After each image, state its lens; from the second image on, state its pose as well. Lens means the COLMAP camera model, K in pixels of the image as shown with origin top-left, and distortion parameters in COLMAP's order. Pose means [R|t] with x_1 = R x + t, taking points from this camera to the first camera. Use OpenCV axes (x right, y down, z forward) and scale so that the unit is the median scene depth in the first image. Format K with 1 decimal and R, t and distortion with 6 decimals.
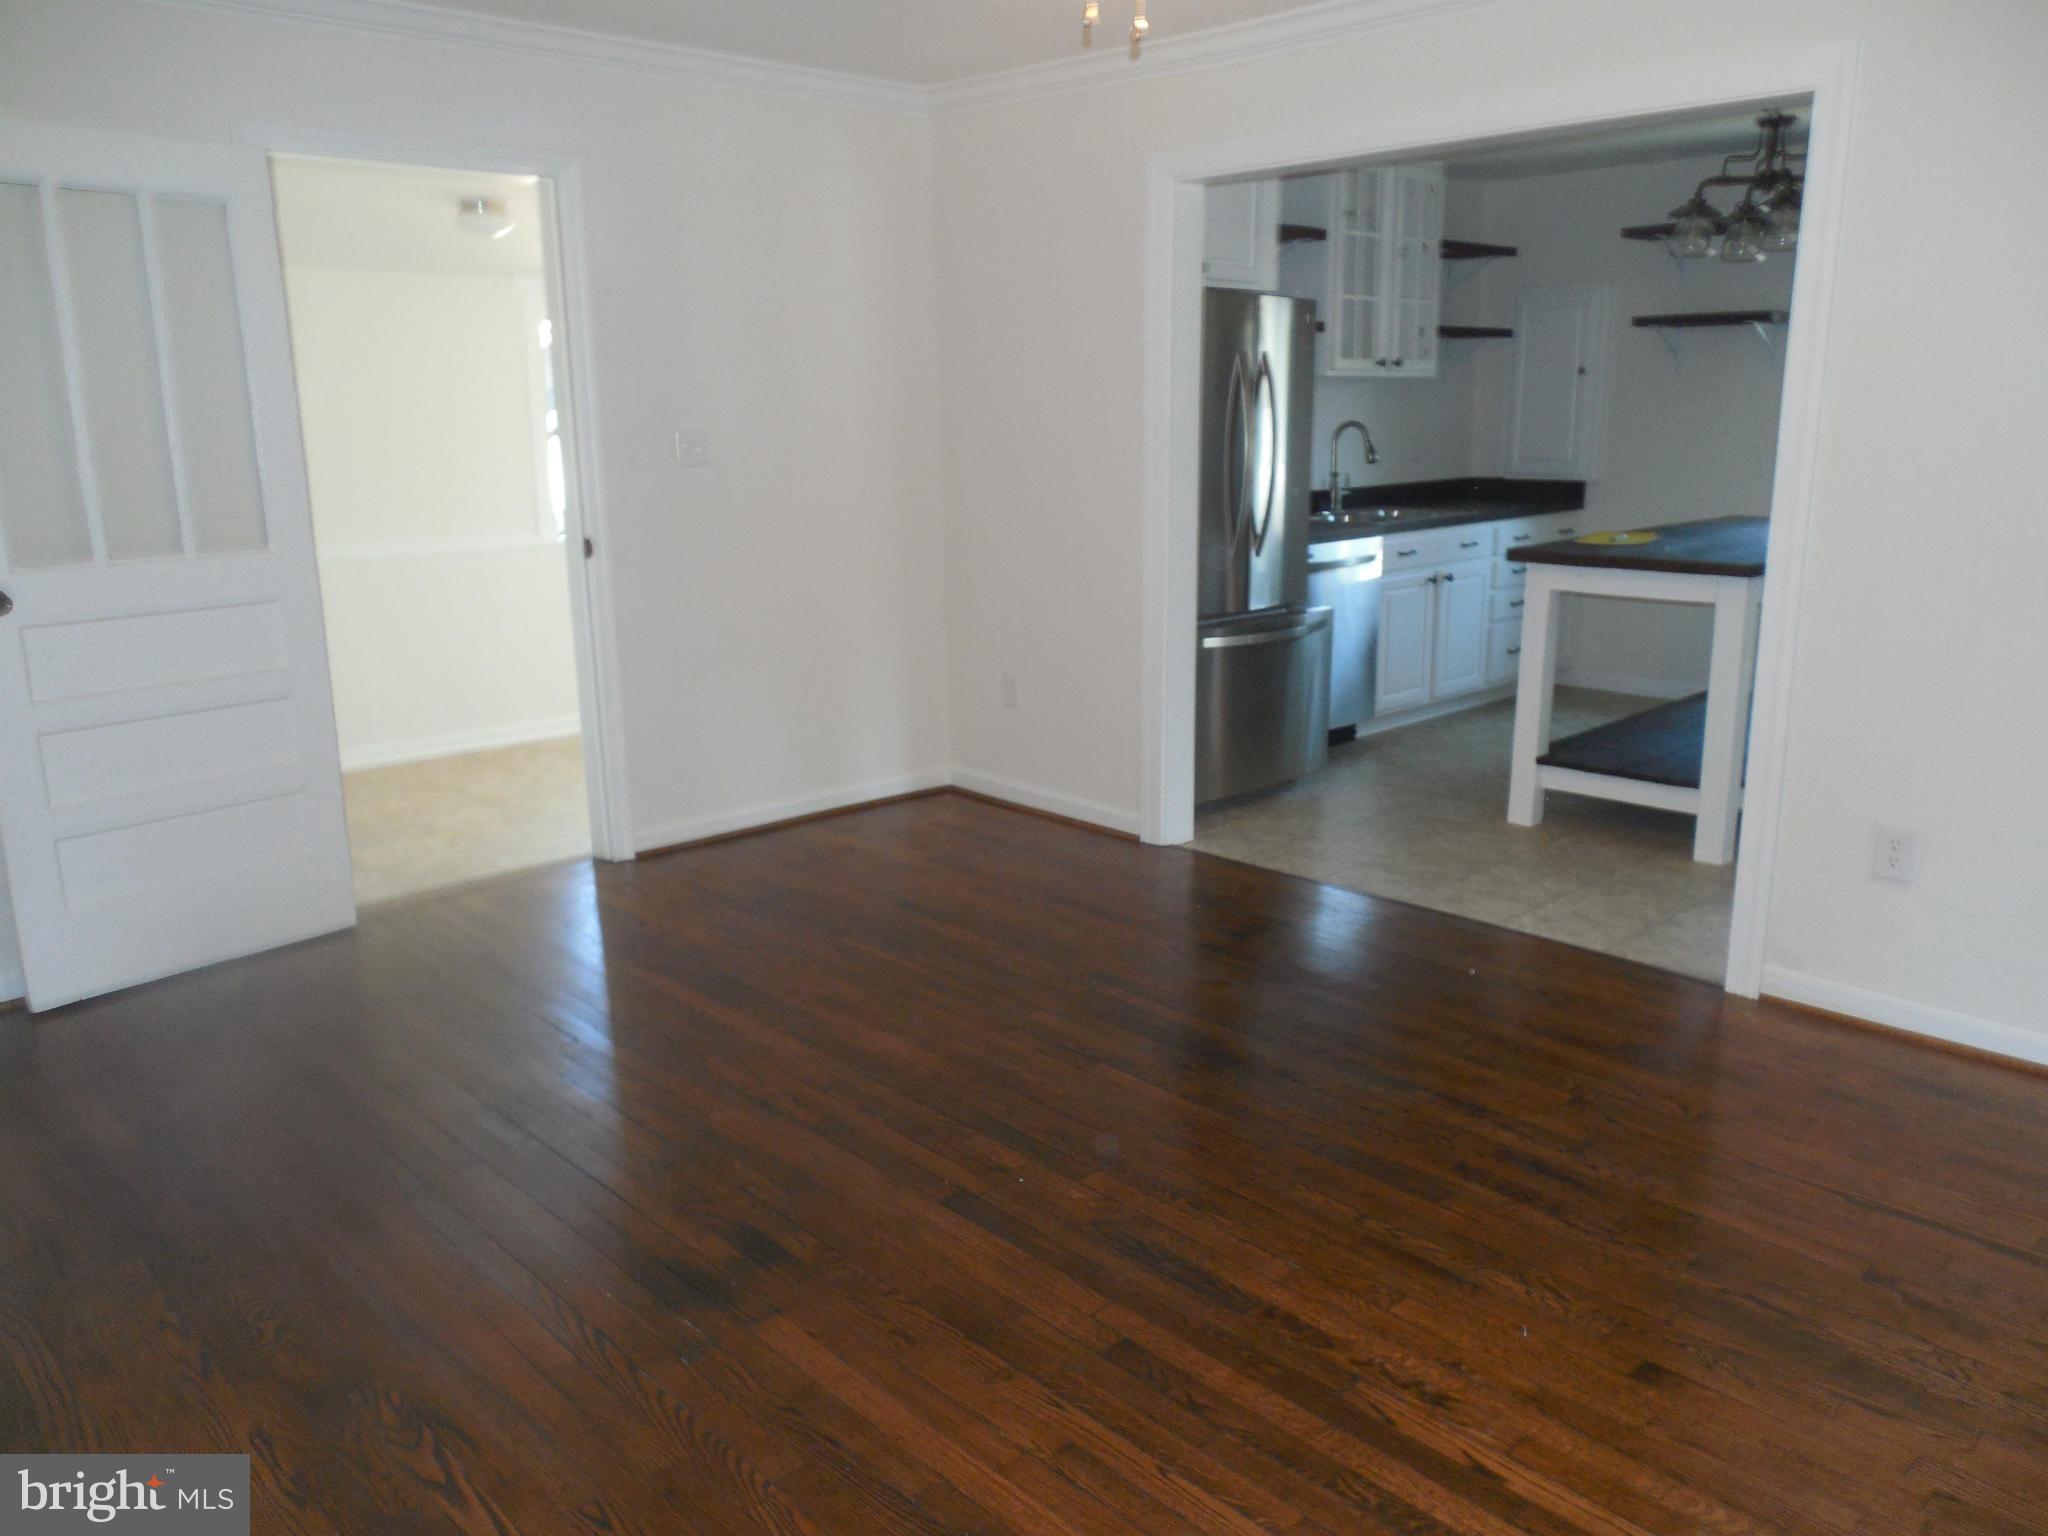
lens RADIAL K [[1528.9, 0, 1024.0], [0, 1528.9, 768.0], [0, 0, 1]] dist [-0.006323, 0.011404]
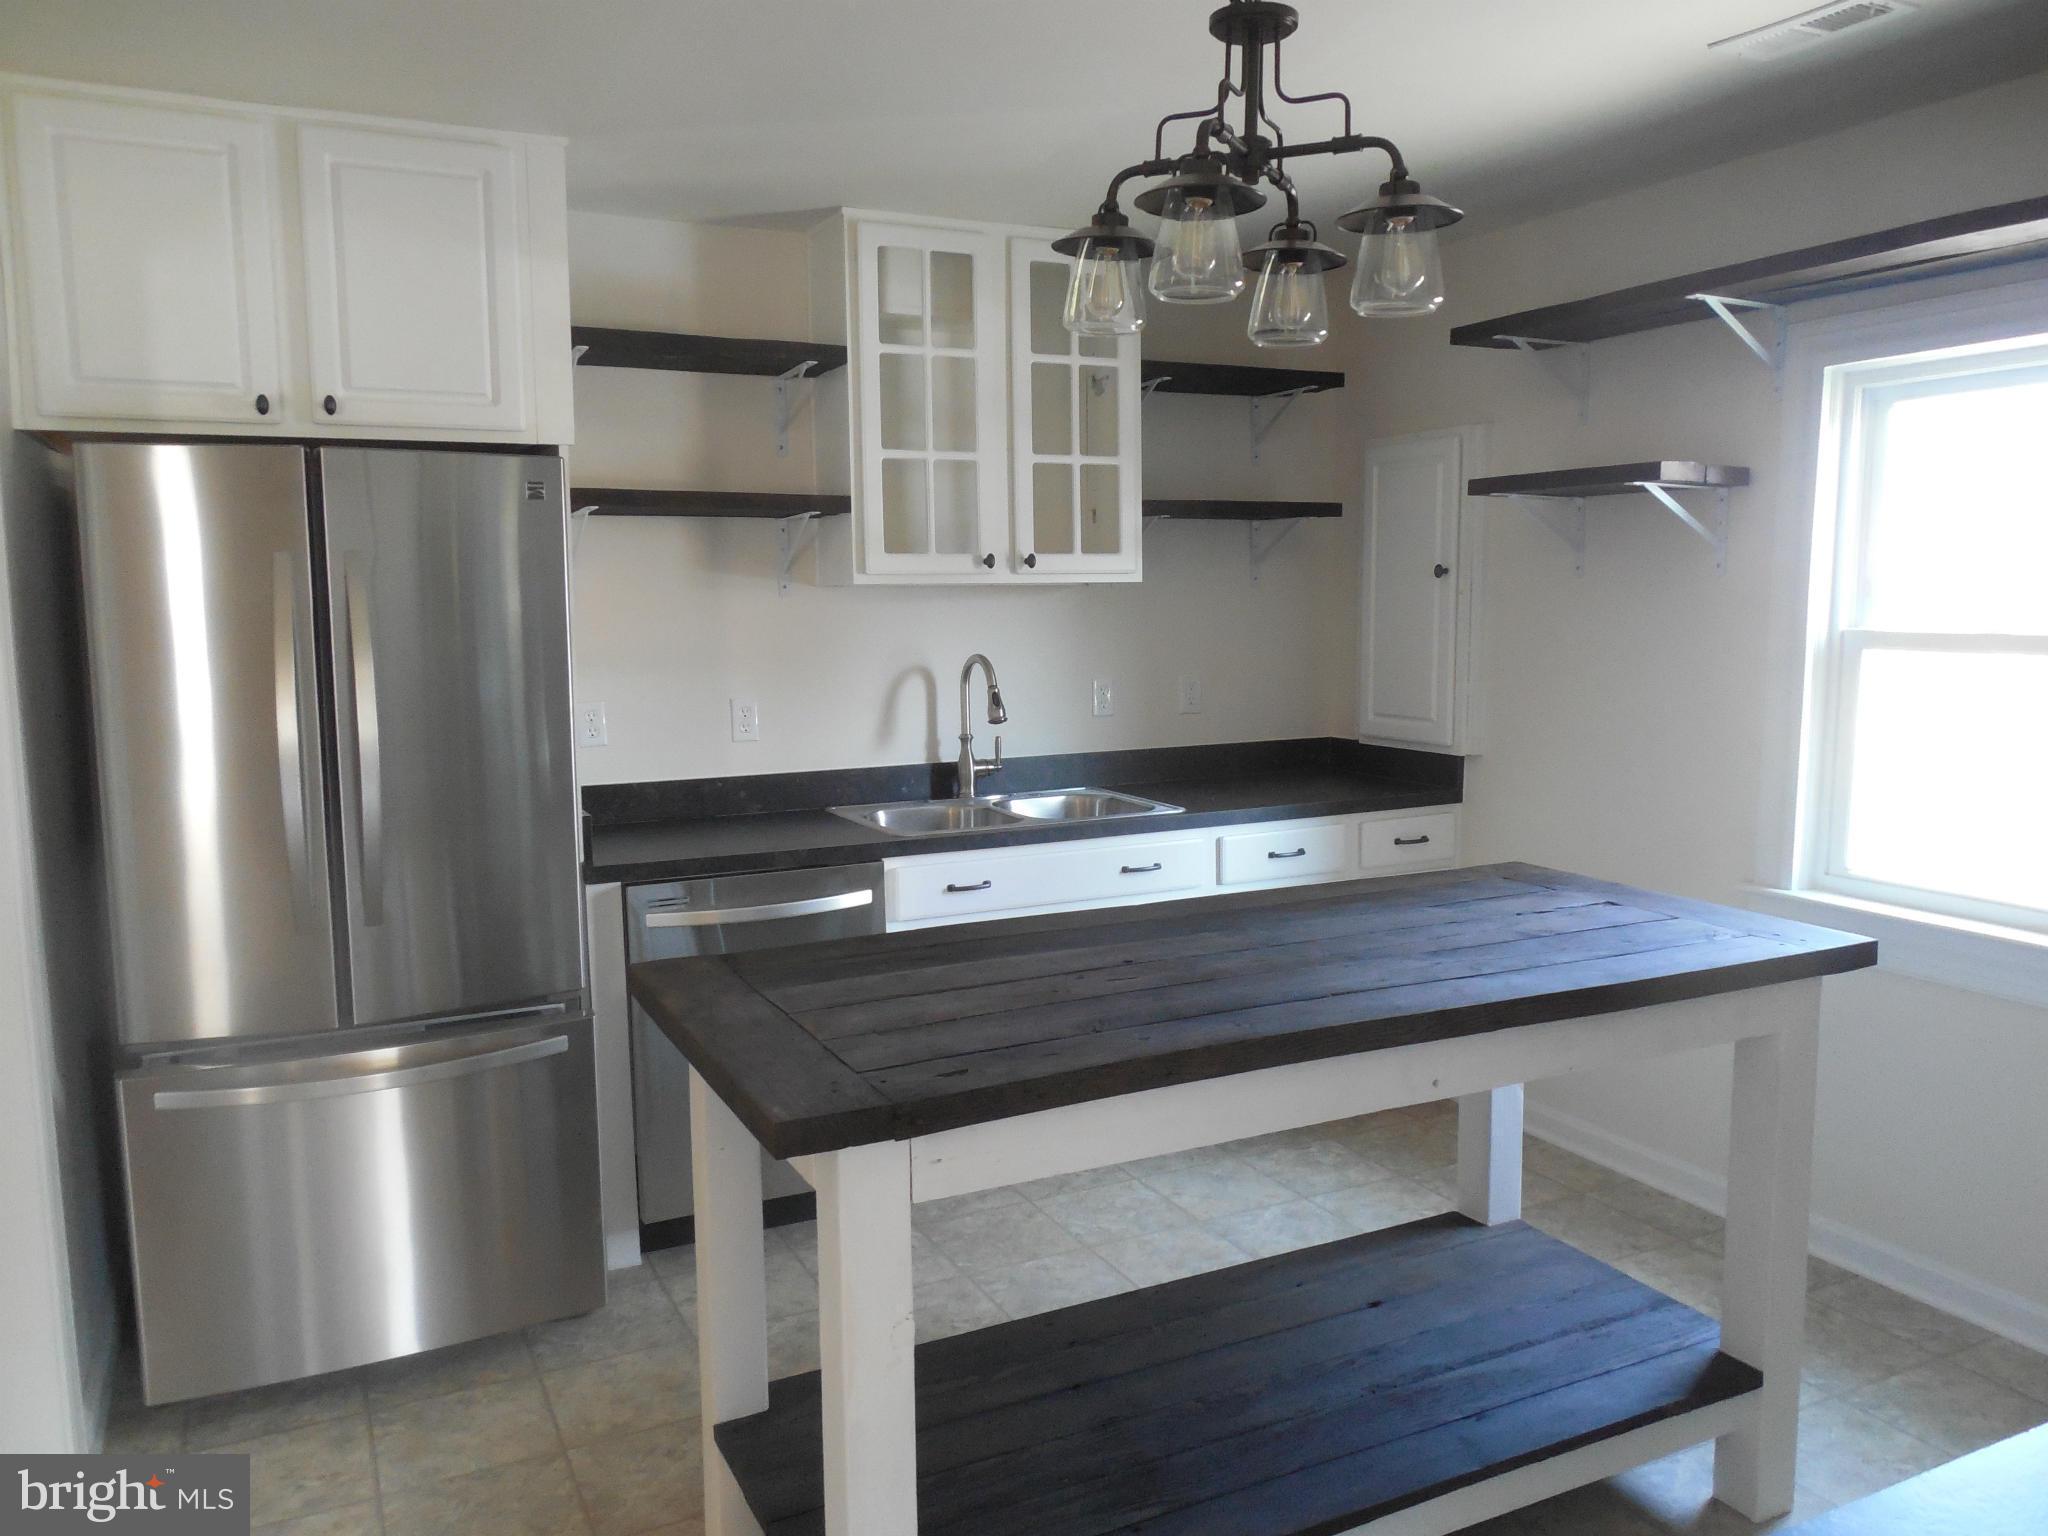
lens RADIAL K [[1528.9, 0, 1024.0], [0, 1528.9, 768.0], [0, 0, 1]] dist [-0.006323, 0.011404]
pose [[0.956908, 0.032518, -0.288564, 0.419533], [-0.066576, 0.991809, -0.109008, -0.119784], [0.282656, 0.123523, 0.951235, 0.442125]]
